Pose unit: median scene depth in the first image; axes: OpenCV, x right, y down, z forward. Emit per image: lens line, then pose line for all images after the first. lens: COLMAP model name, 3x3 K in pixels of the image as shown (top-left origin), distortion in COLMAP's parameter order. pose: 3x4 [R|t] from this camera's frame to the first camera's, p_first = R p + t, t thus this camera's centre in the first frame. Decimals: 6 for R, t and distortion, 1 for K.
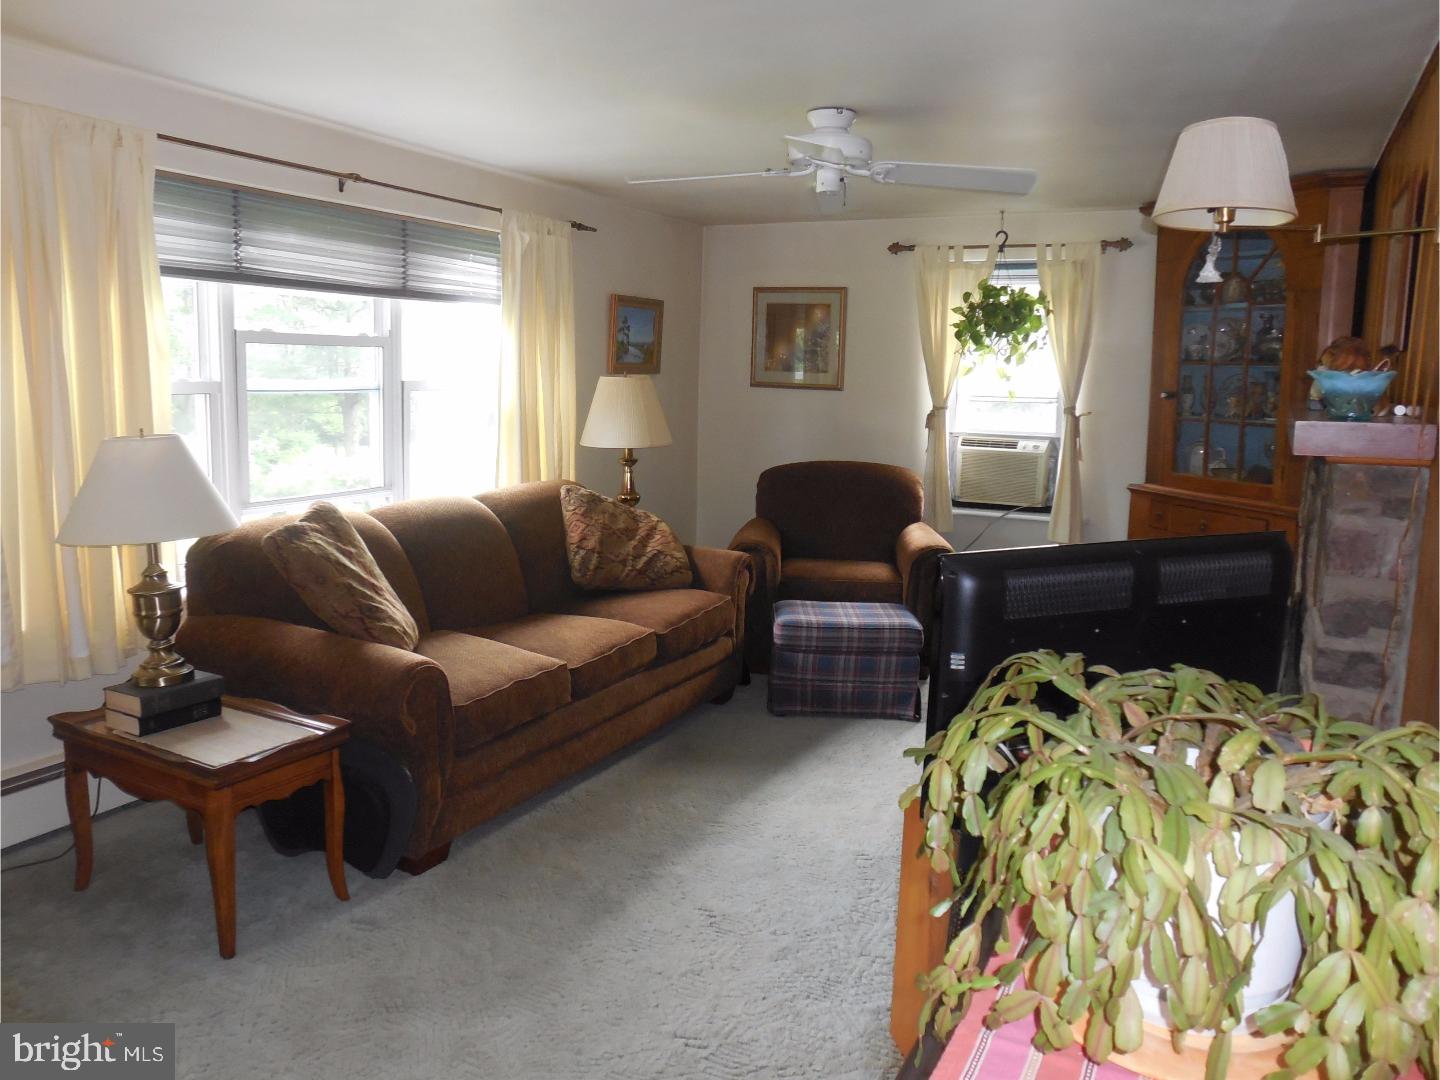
lens RADIAL K [[1105.5, 0, 725.4], [0, 1105.5, 548.0], [0, 0, 1]] dist [-0.068163, 0.043891]
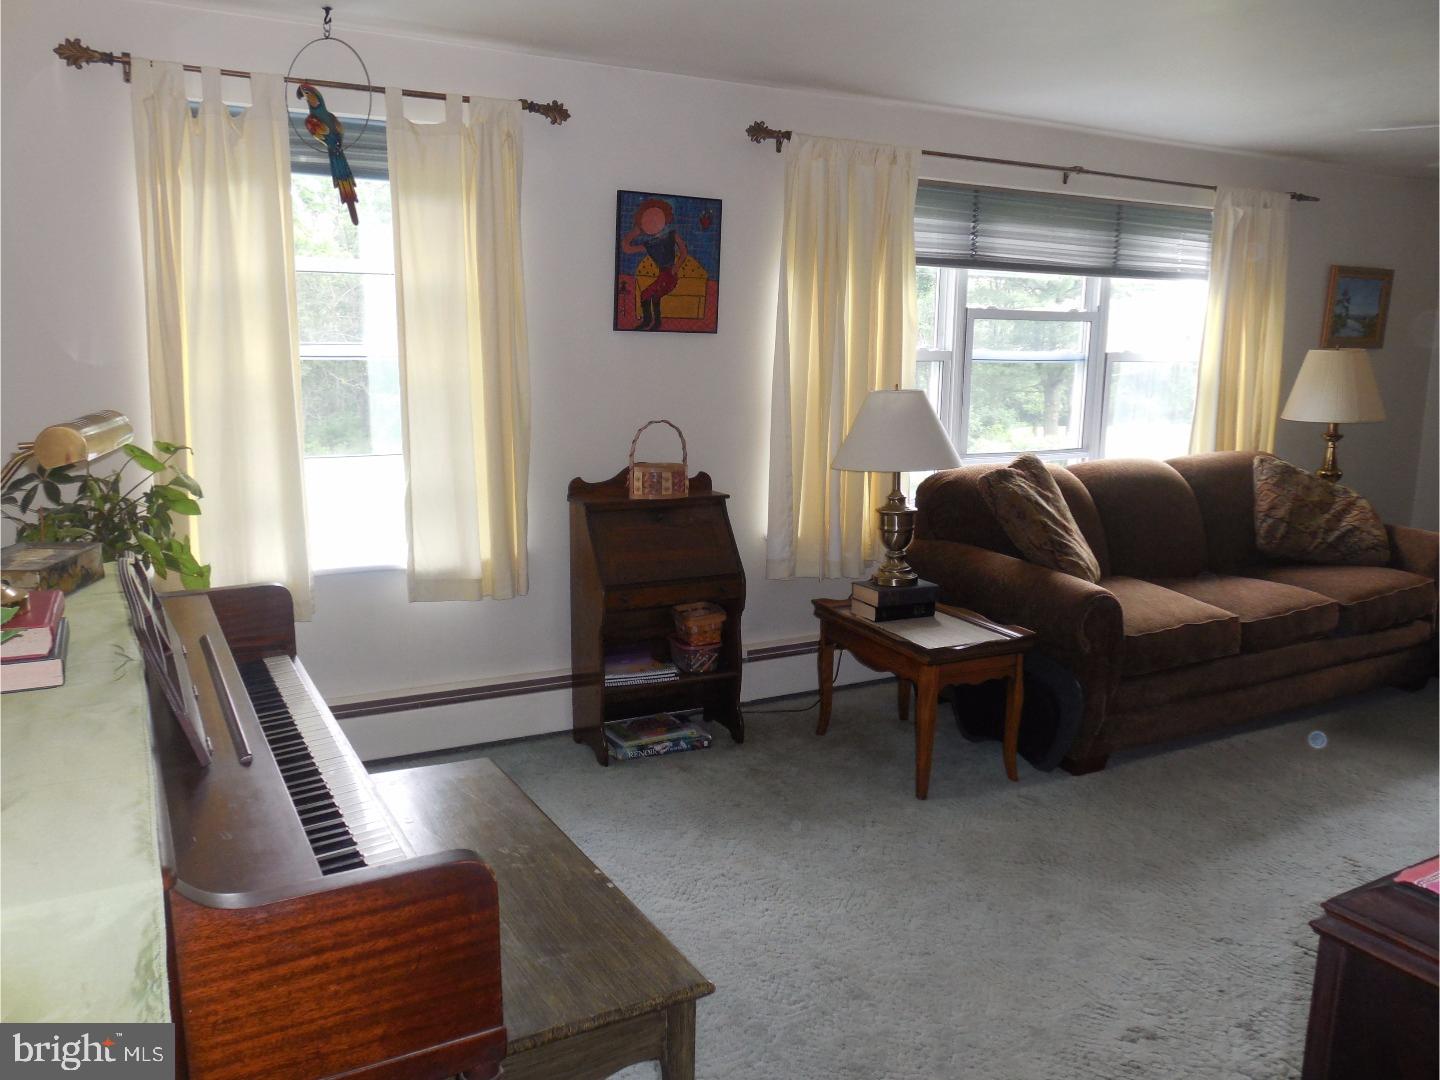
lens RADIAL K [[1105.5, 0, 721.0], [0, 1105.5, 558.9], [0, 0, 1]] dist [-0.068163, 0.043891]
pose [[0.814941, 0.093543, -0.571945, 0.040483], [-0.079728, 0.995600, 0.049232, 0.033149], [0.574034, 0.005479, 0.818813, -0.127859]]
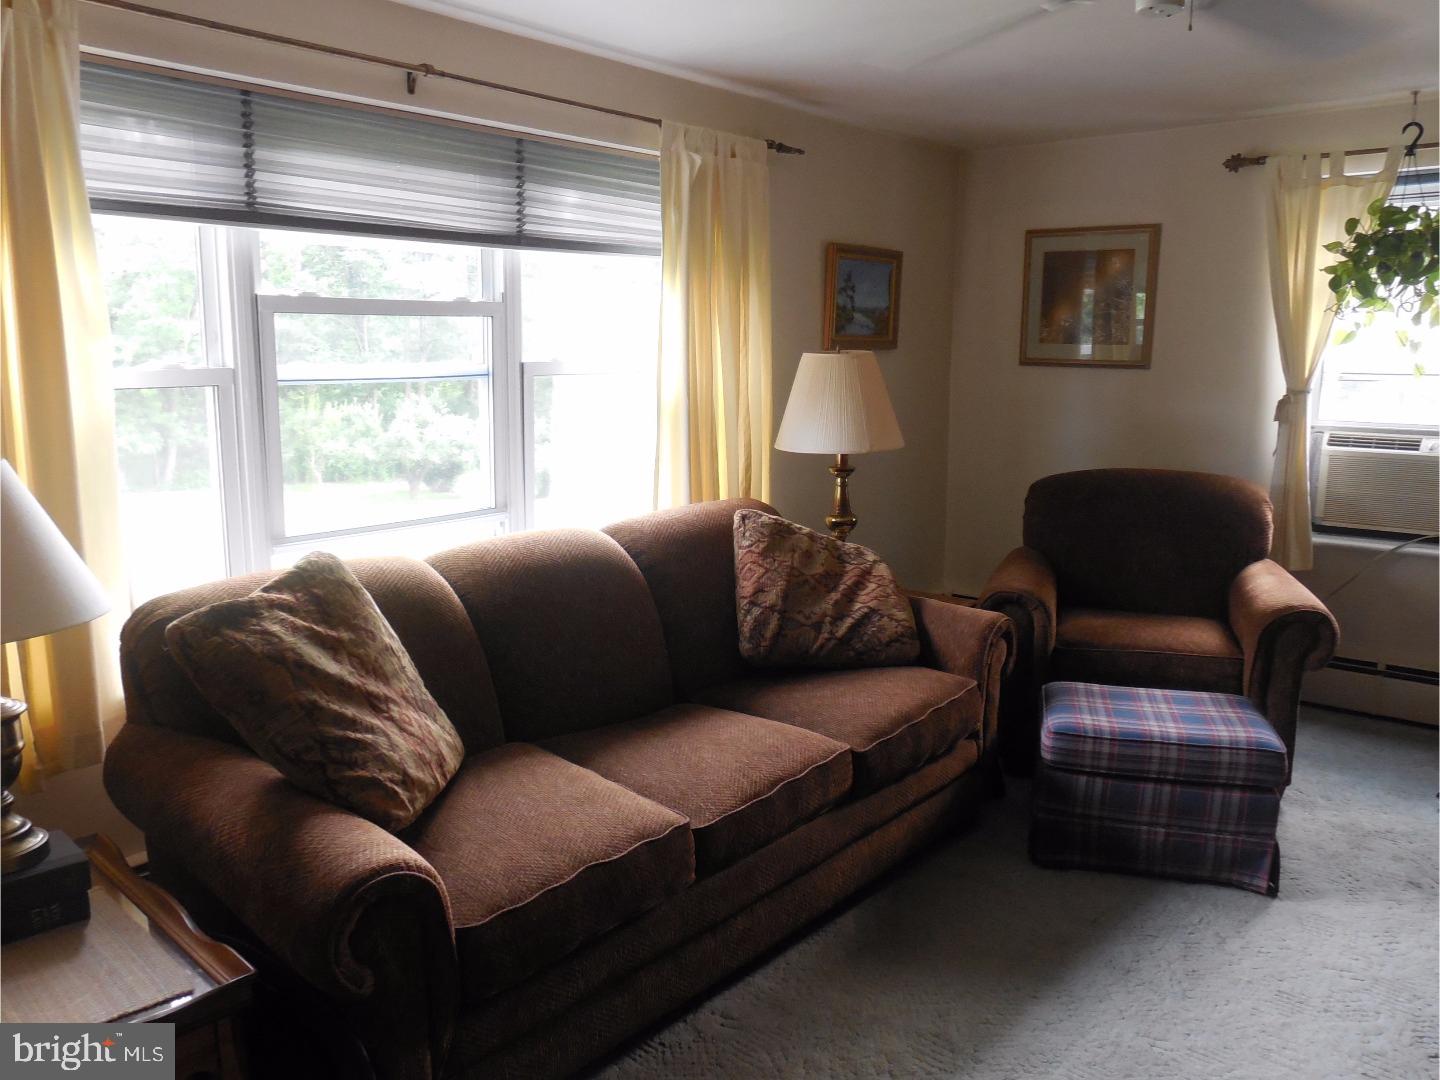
lens RADIAL K [[1105.5, 0, 733.7], [0, 1105.5, 554.0], [0, 0, 1]] dist [-0.068163, 0.043891]
pose [[0.971903, 0.023202, -0.234234, 0.018302], [-0.017725, 0.999519, 0.025463, -0.053749], [0.234712, -0.020596, 0.971847, 0.368341]]
